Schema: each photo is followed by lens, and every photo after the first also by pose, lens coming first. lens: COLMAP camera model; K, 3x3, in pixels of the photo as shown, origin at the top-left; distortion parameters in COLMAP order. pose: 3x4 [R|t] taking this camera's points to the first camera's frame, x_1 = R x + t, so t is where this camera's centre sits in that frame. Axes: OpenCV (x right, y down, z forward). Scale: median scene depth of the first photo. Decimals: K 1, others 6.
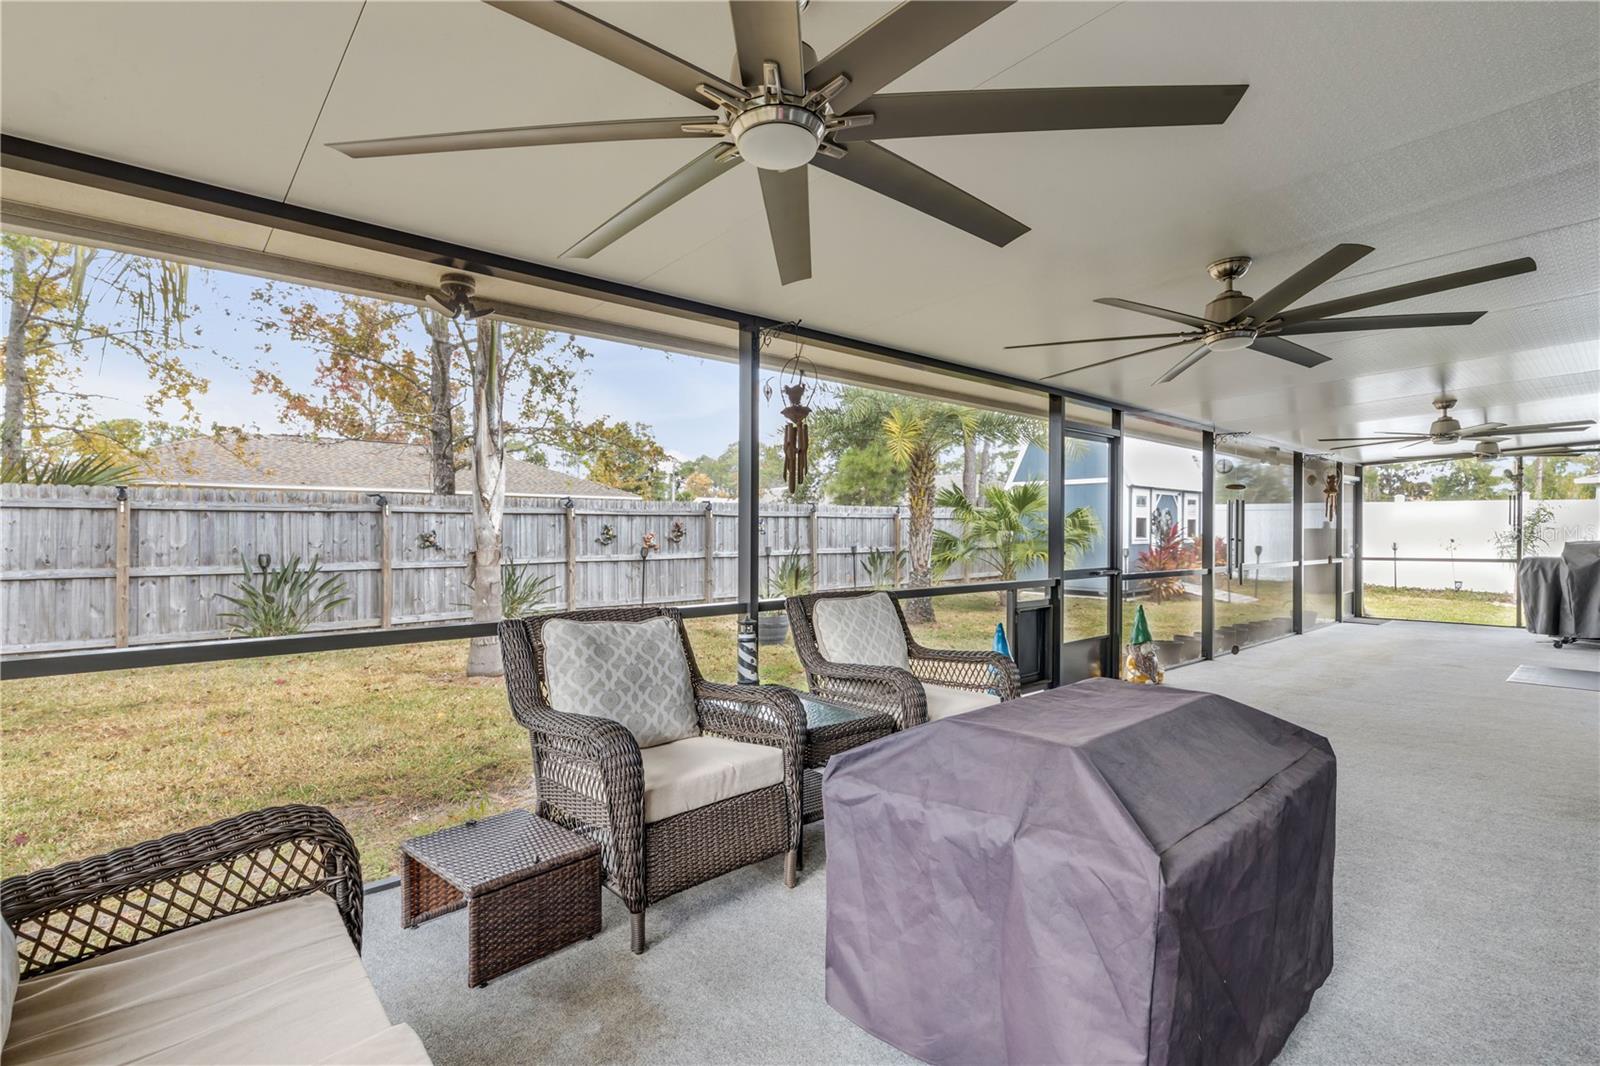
lens RADIAL K [[723.9, 0, 800.4], [0, 723.9, 540.2], [0, 0, 1]] dist [0.006566, -0.001643]
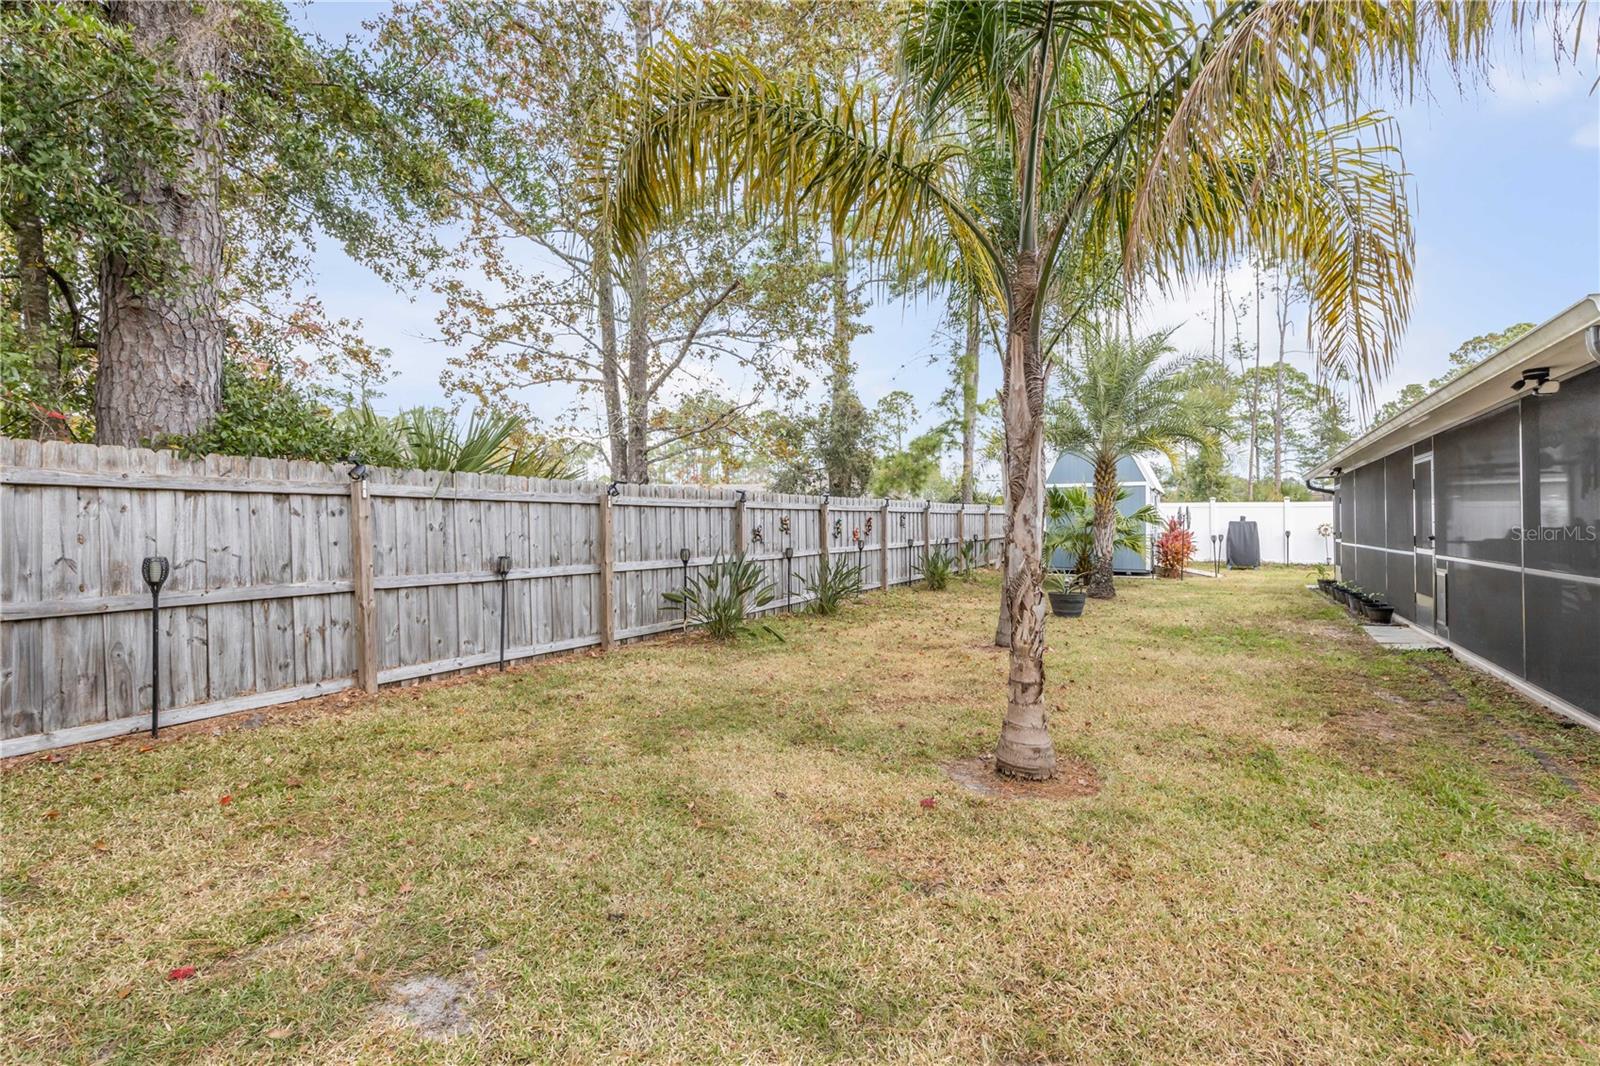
lens RADIAL K [[723.9, 0, 791.3], [0, 723.9, 533.1], [0, 0, 1]] dist [0.006566, -0.001643]
pose [[0.946564, 0.005078, 0.322477, -0.803187], [-0.008064, 0.999936, 0.007926, -0.010500], [-0.322416, -0.010102, 0.946544, -0.012506]]
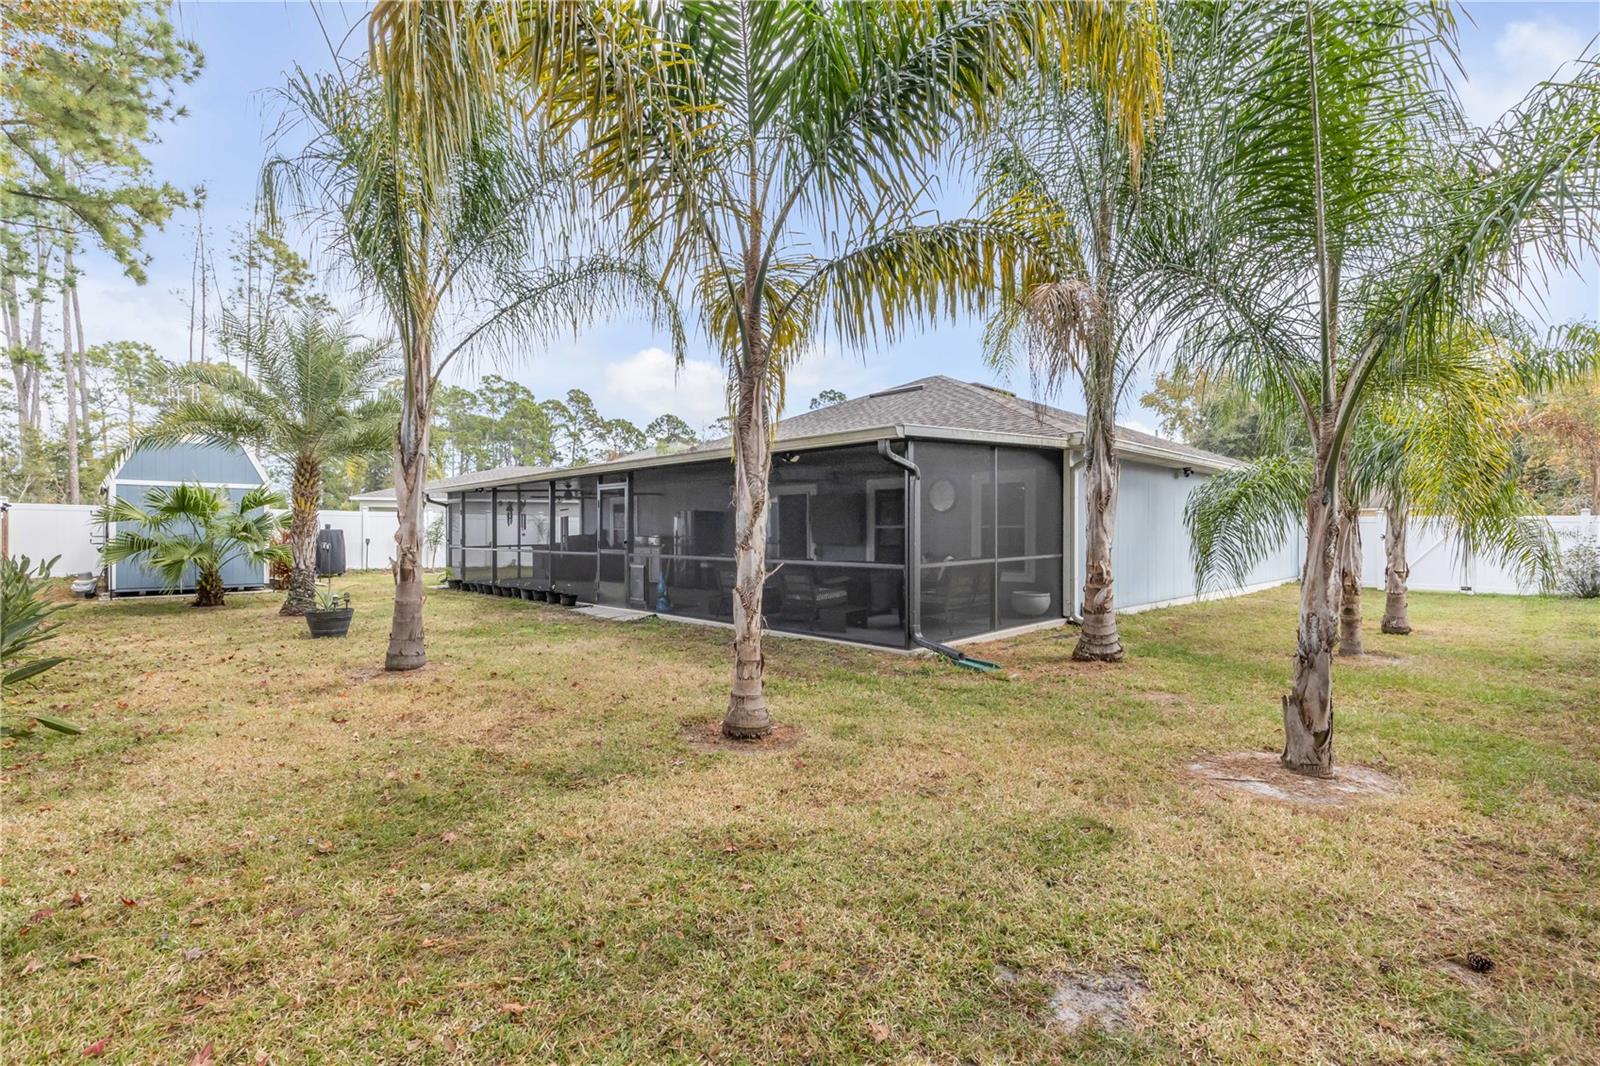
lens RADIAL K [[723.9, 0, 790.0], [0, 723.9, 533.8], [0, 0, 1]] dist [0.006566, -0.001643]
pose [[-0.049748, 0.007059, 0.998737, -1.212225], [0.002161, 0.999973, -0.006960, -0.008149], [-0.998759, 0.001813, -0.049762, 0.547407]]
